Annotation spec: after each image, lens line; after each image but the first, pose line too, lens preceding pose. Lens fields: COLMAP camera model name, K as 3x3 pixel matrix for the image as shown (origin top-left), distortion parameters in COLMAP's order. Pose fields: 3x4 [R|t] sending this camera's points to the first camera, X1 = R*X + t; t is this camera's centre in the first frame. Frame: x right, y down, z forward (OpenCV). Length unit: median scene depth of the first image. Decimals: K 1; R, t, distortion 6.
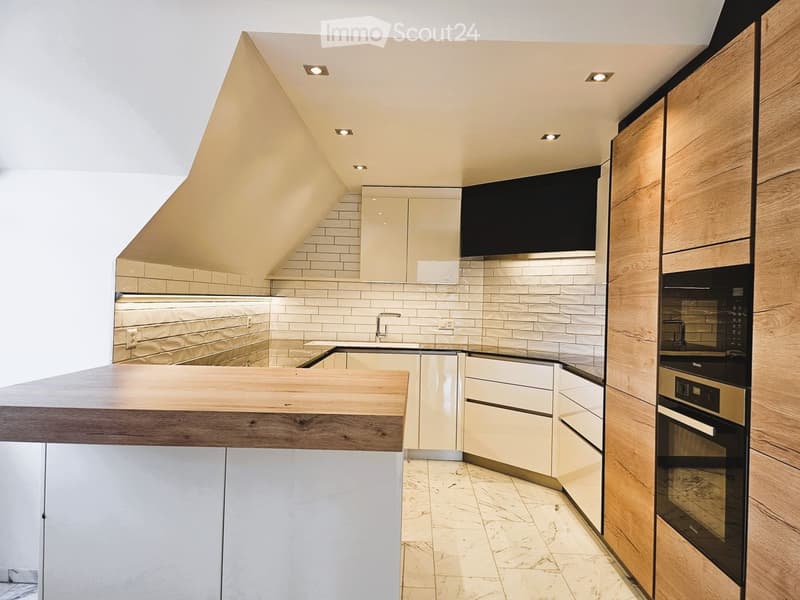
lens RADIAL K [[550.7, 0, 400.8], [0, 550.7, 300.3], [0, 0, 1]] dist [-0.001707, -0.001406]
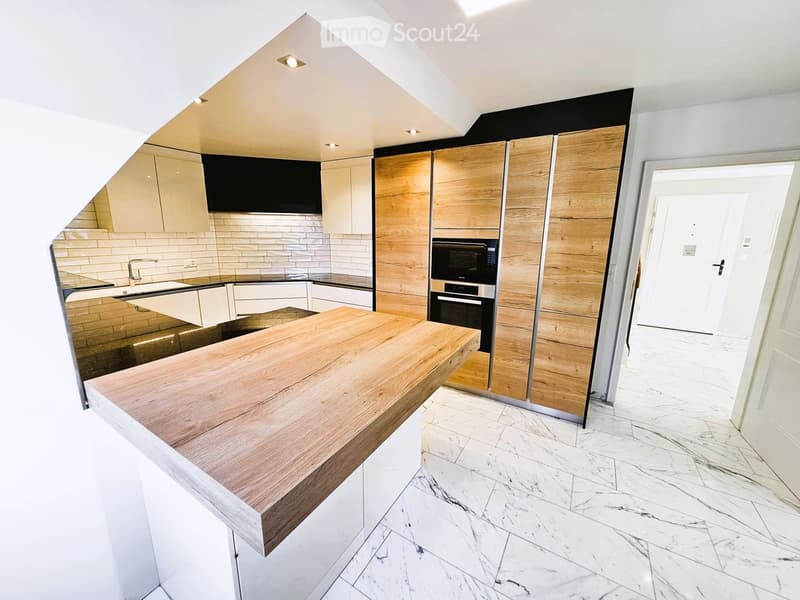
lens RADIAL K [[316.8, 0, 400.1], [0, 316.8, 298.1], [0, 0, 1]] dist [-0.001525, -0.000090]
pose [[0.503290, -0.199943, 0.840667, -0.347758], [0.001917, 0.973118, 0.230298, -0.051953], [-0.864115, -0.114295, 0.490144, 0.226965]]
